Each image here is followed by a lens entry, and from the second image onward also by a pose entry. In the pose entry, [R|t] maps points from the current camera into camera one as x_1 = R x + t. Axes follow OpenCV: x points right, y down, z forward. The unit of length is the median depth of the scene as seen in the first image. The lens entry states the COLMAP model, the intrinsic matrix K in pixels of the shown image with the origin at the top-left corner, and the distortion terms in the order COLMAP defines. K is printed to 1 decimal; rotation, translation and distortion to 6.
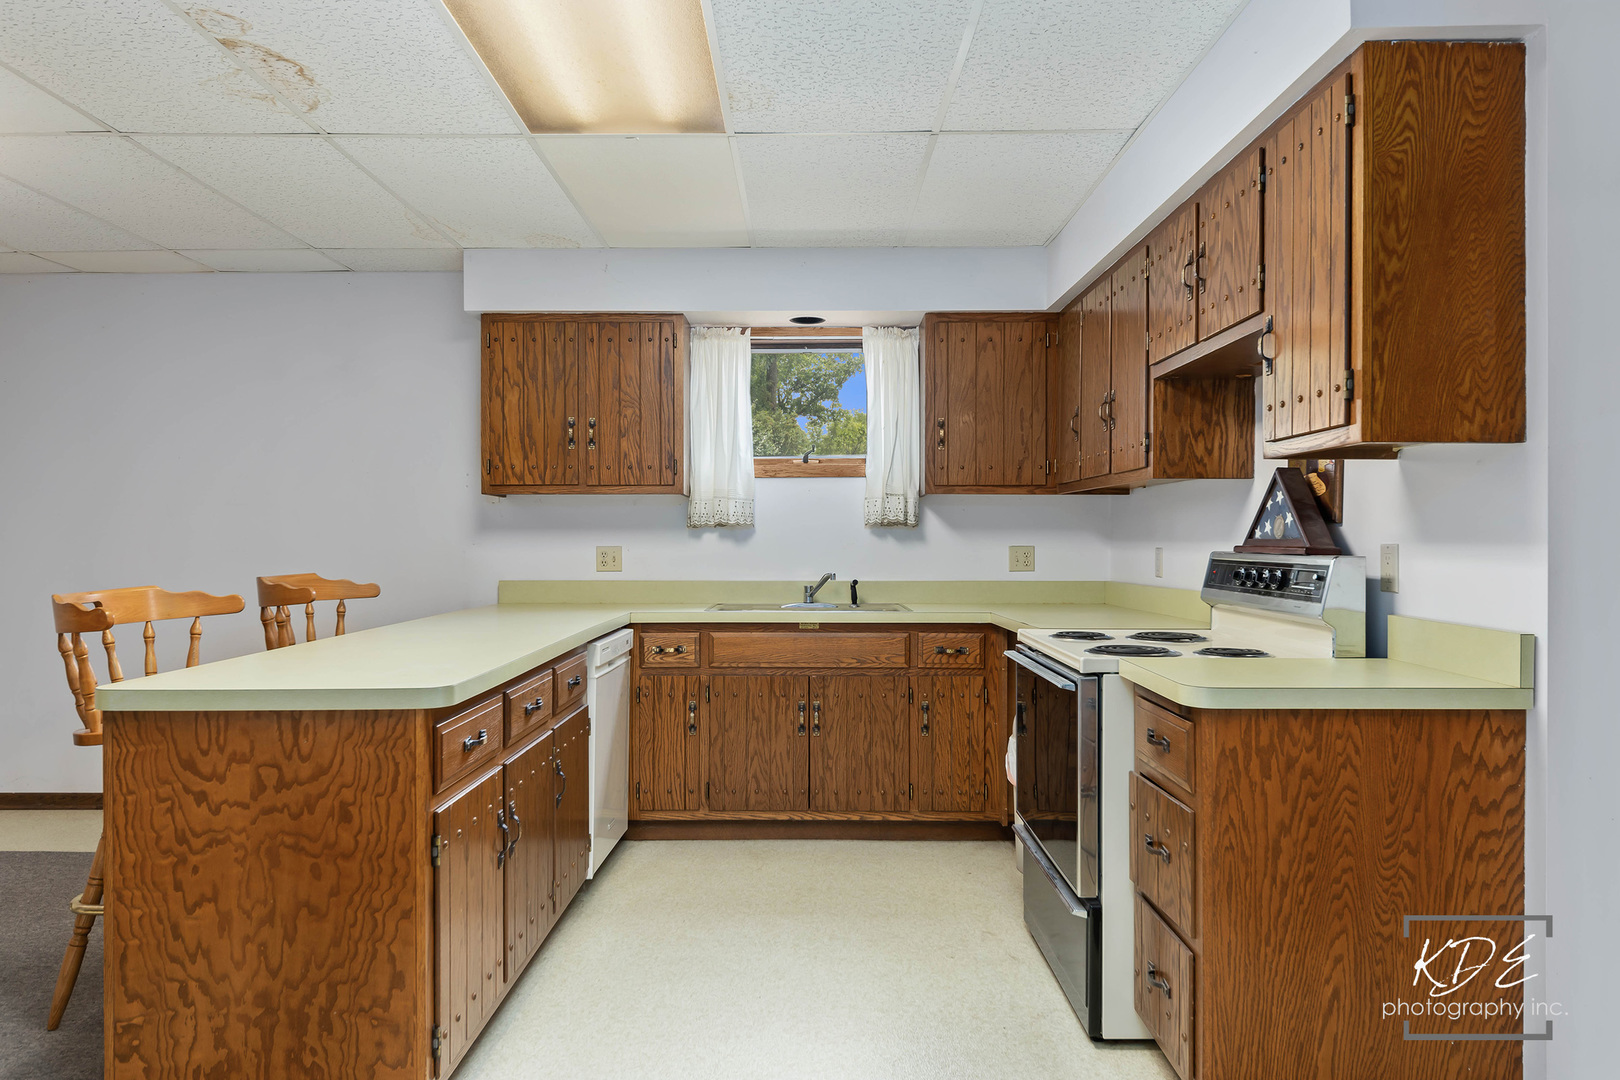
lens RADIAL K [[1029.7, 0, 811.0], [0, 1029.7, 547.7], [0, 0, 1]] dist [0.000774, -0.003479]
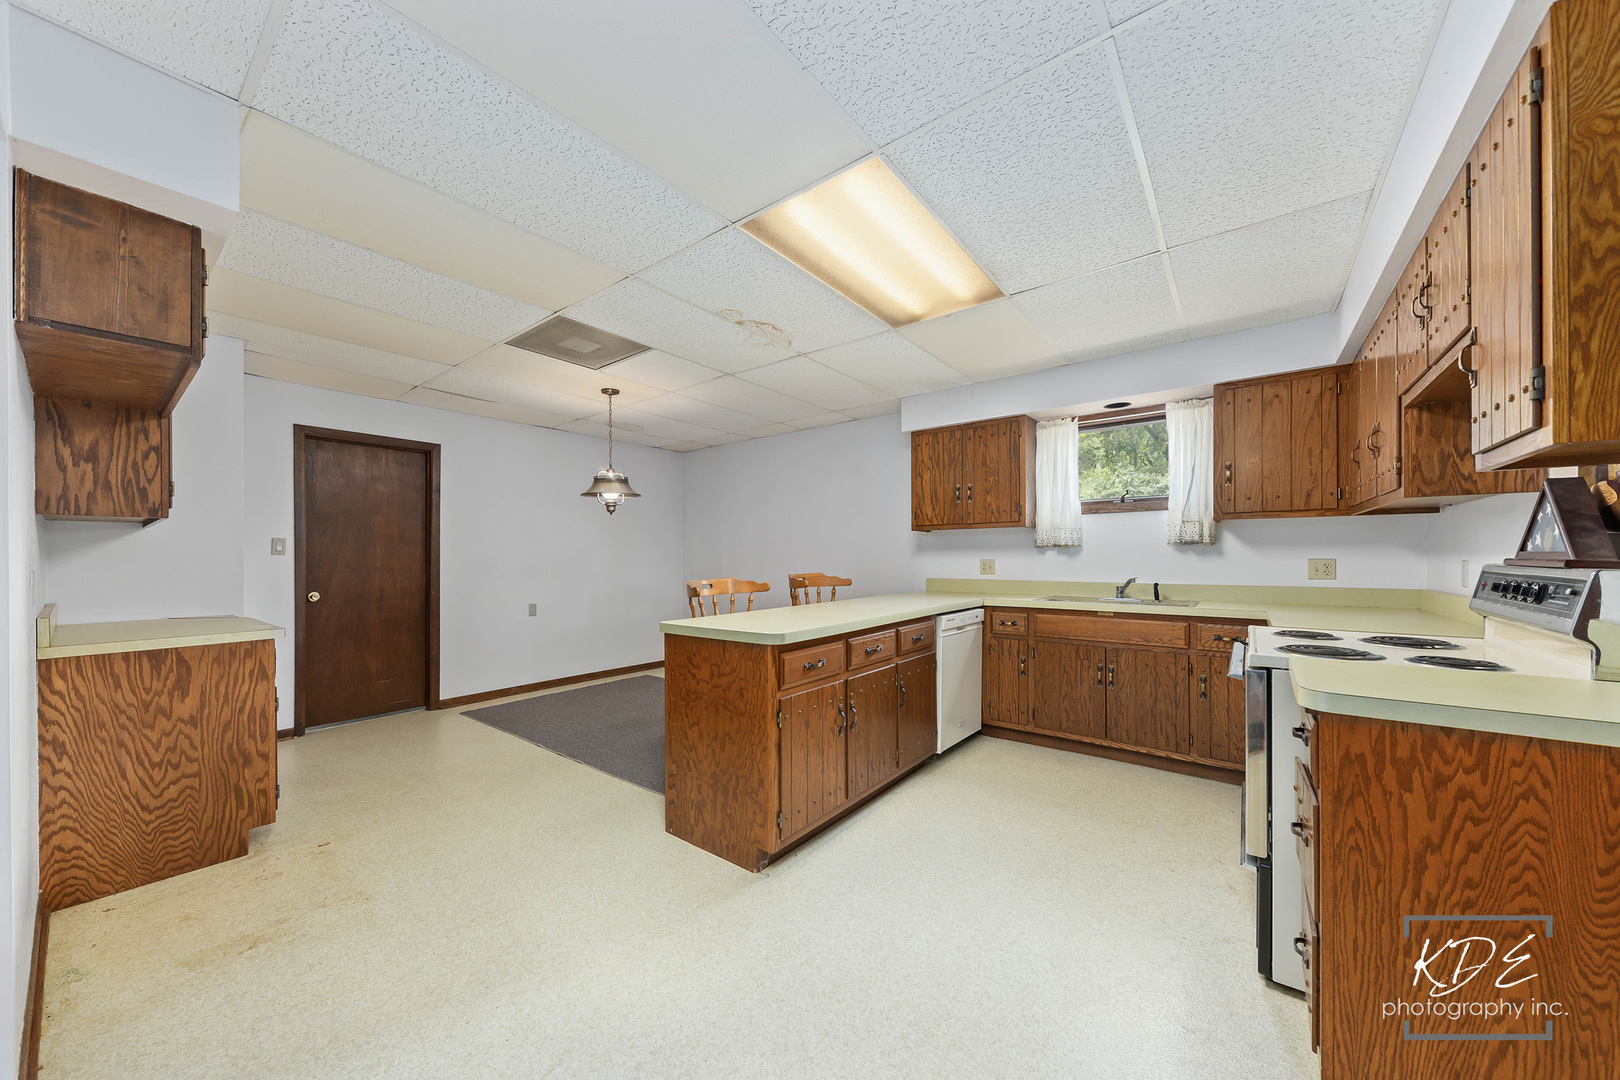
lens RADIAL K [[565.3, 0, 810.3], [0, 565.3, 558.6], [0, 0, 1]] dist [0.001432, -0.002344]
pose [[0.788011, -0.001819, -0.615659, 0.228831], [0.000680, 0.999998, -0.002083, -0.001159], [0.615661, 0.001223, 0.788010, 0.146737]]
